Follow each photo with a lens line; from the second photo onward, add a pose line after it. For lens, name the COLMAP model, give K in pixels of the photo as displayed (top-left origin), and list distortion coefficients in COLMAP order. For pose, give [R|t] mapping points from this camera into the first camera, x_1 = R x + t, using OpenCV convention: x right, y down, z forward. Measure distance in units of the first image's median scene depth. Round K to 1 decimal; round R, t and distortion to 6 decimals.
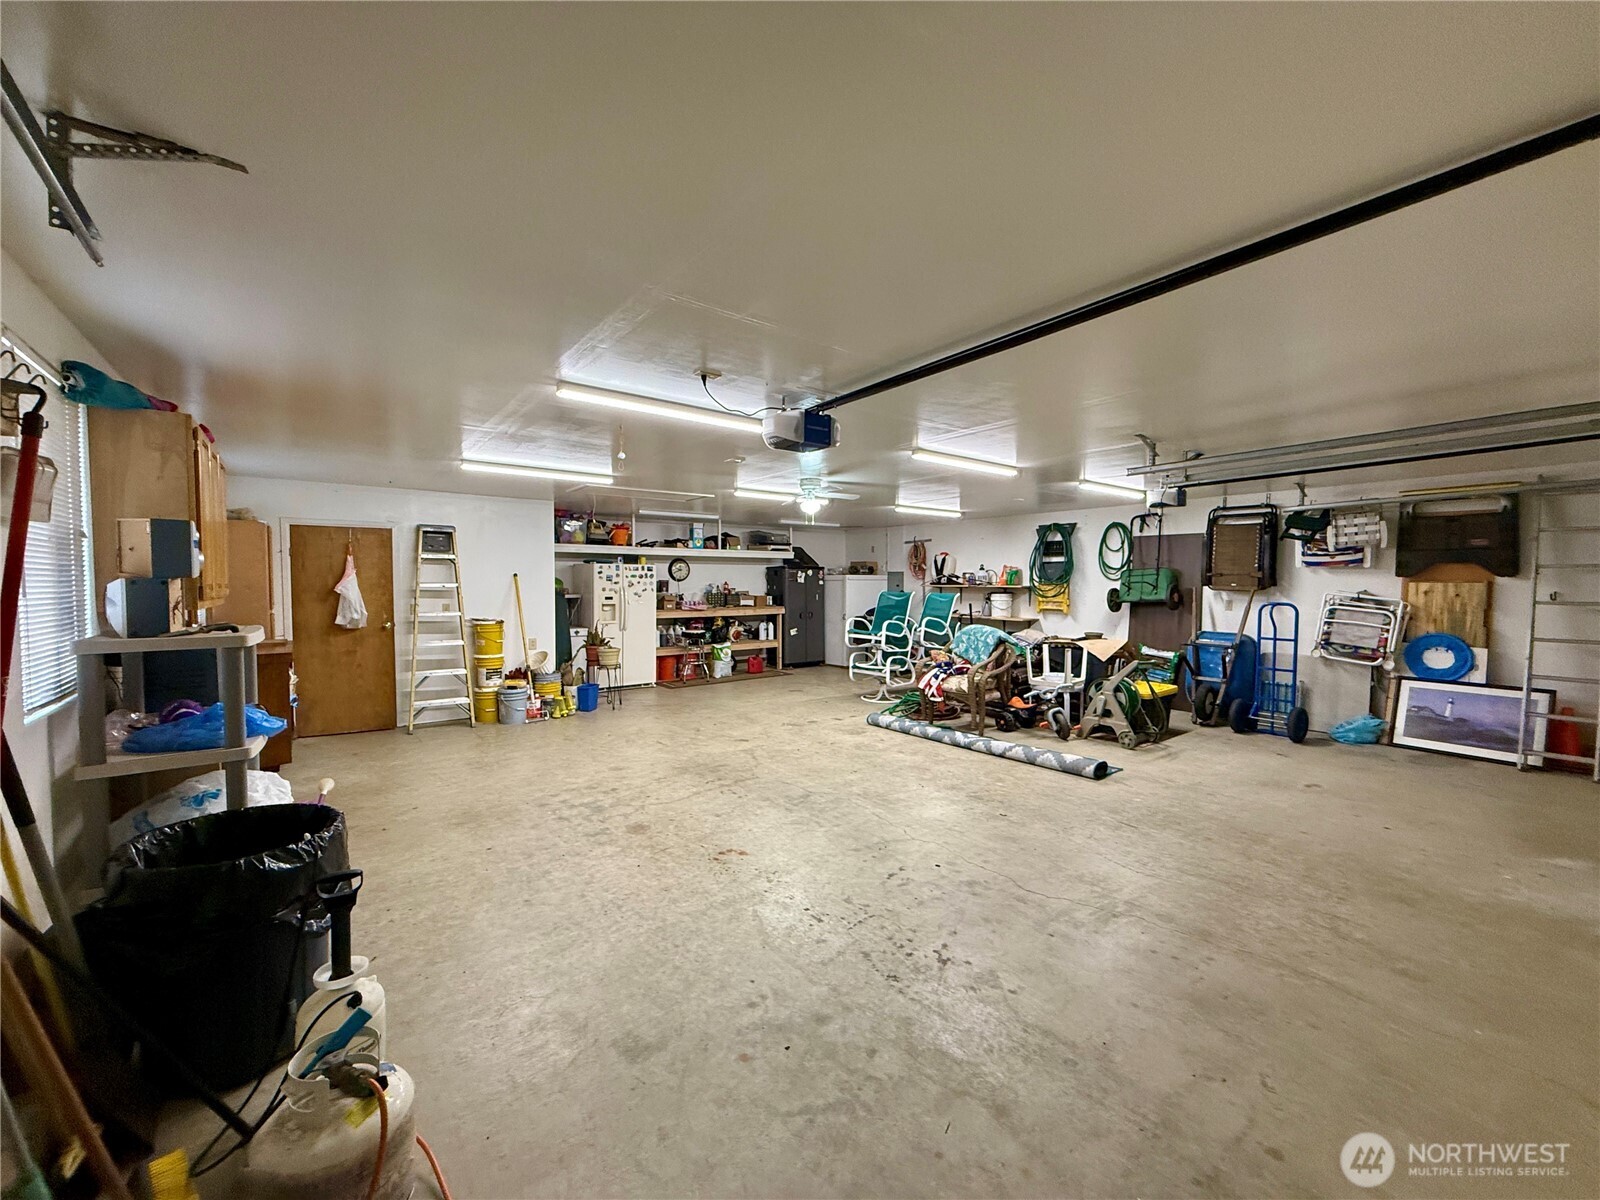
lens RADIAL K [[636.3, 0, 796.1], [0, 636.3, 605.4], [0, 0, 1]] dist [0.000018, -0.000278]
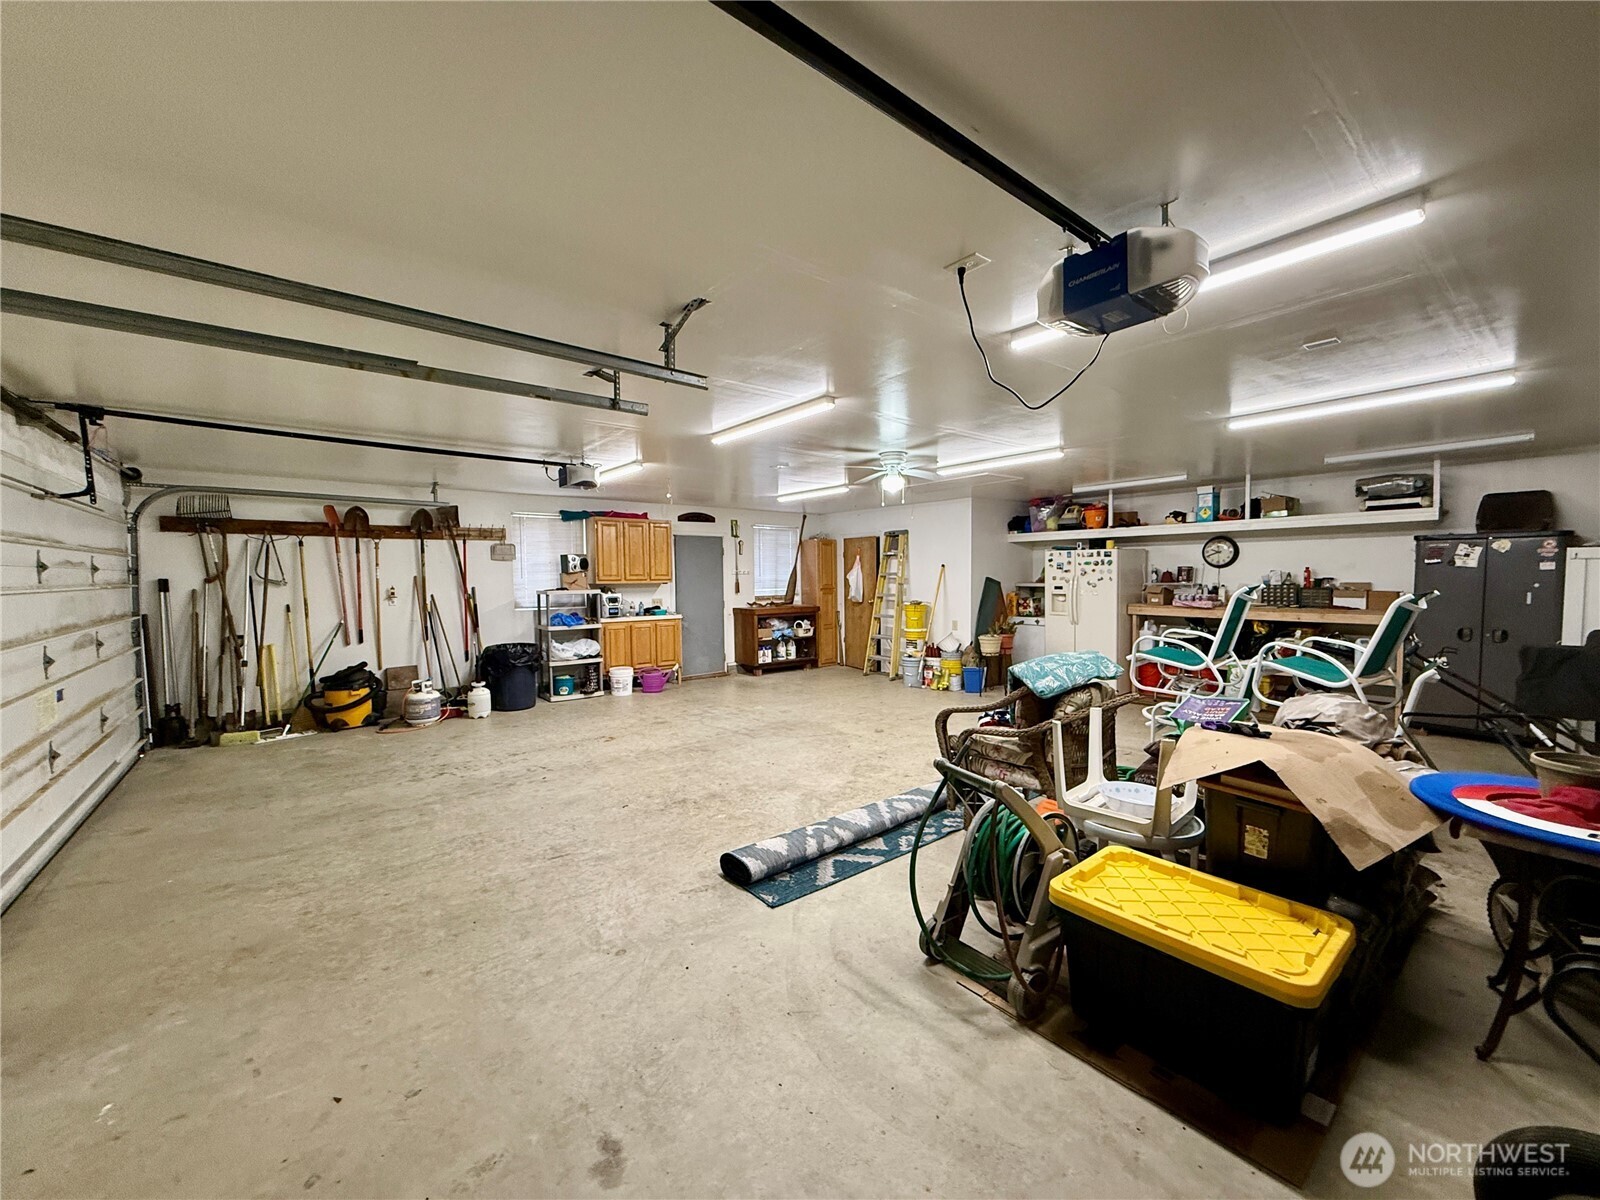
lens RADIAL K [[636.3, 0, 793.1], [0, 636.3, 603.9], [0, 0, 1]] dist [0.000018, -0.000278]
pose [[0.007913, 0.044970, -0.998957, 1.110702], [-0.029408, 0.998567, 0.044720, -0.031568], [0.999536, 0.029023, 0.009224, 1.059817]]
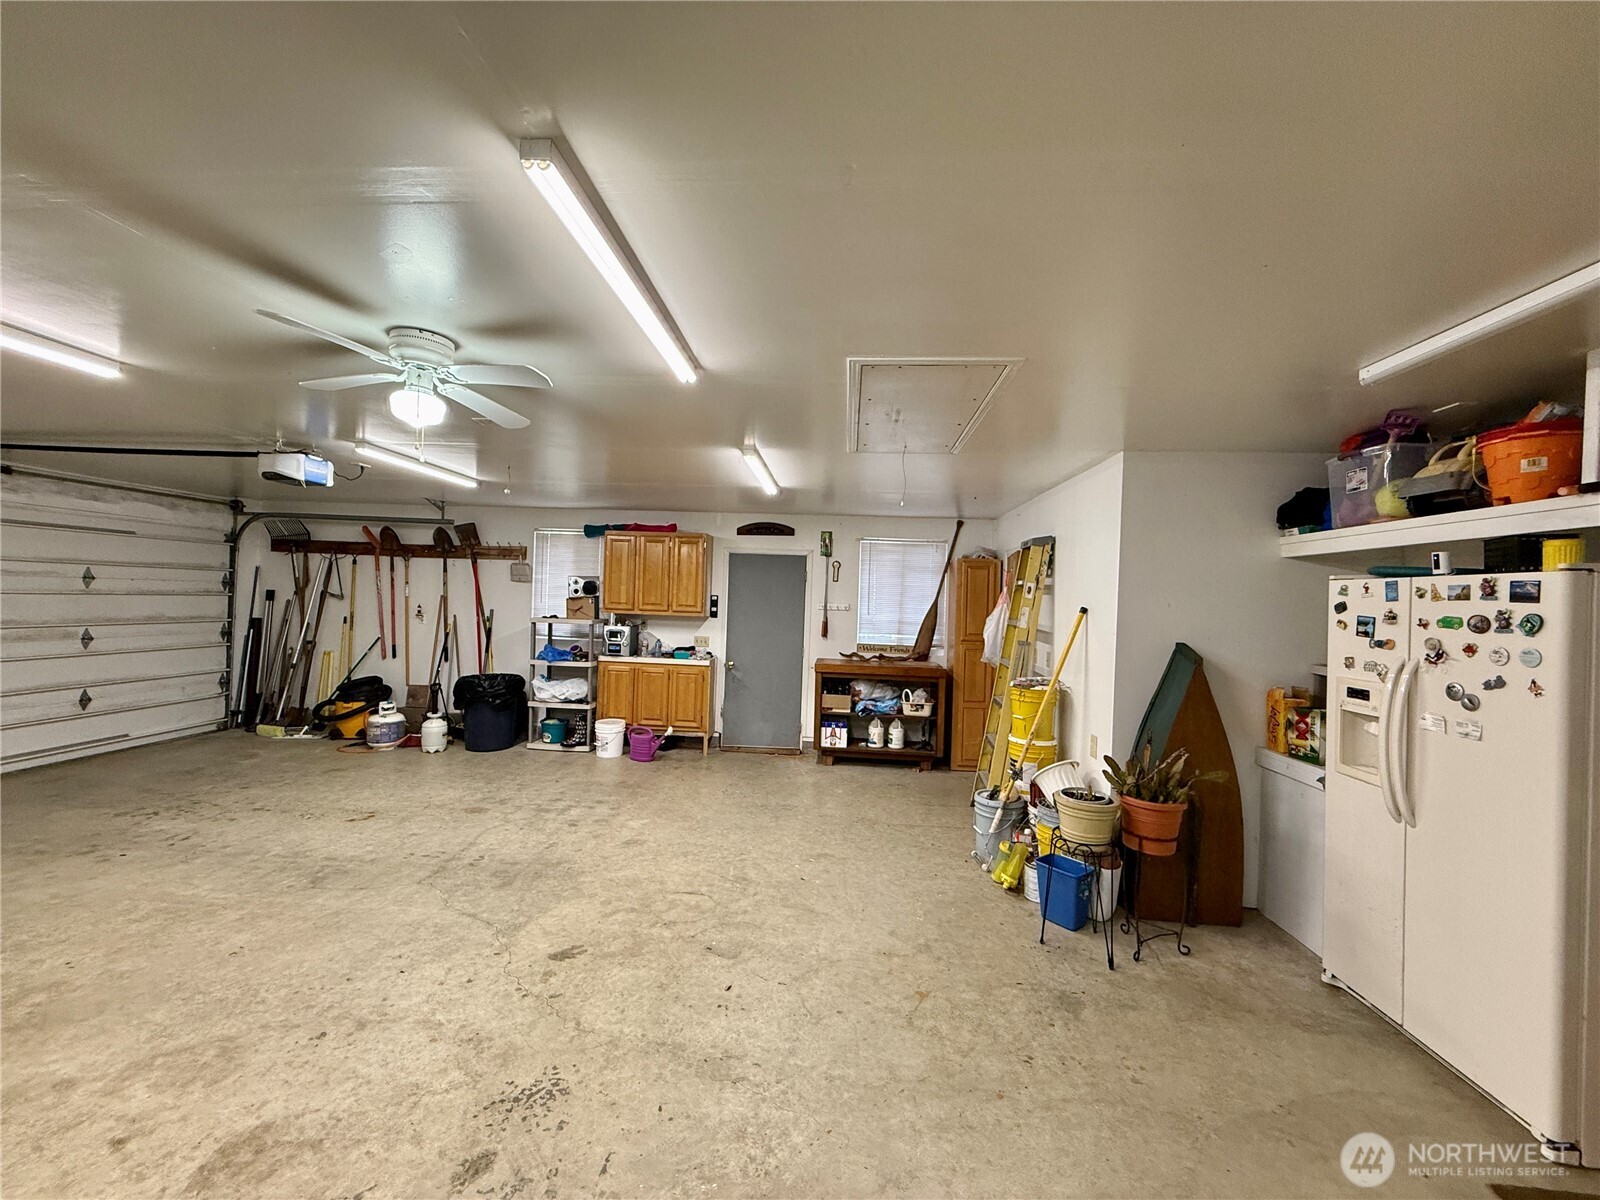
lens RADIAL K [[636.3, 0, 792.8], [0, 636.3, 601.0], [0, 0, 1]] dist [0.000018, -0.000278]
pose [[-0.672393, -0.023206, -0.739831, 0.186607], [-0.063675, 0.997617, 0.026579, -0.080219], [0.737451, 0.064981, -0.672268, 1.757866]]
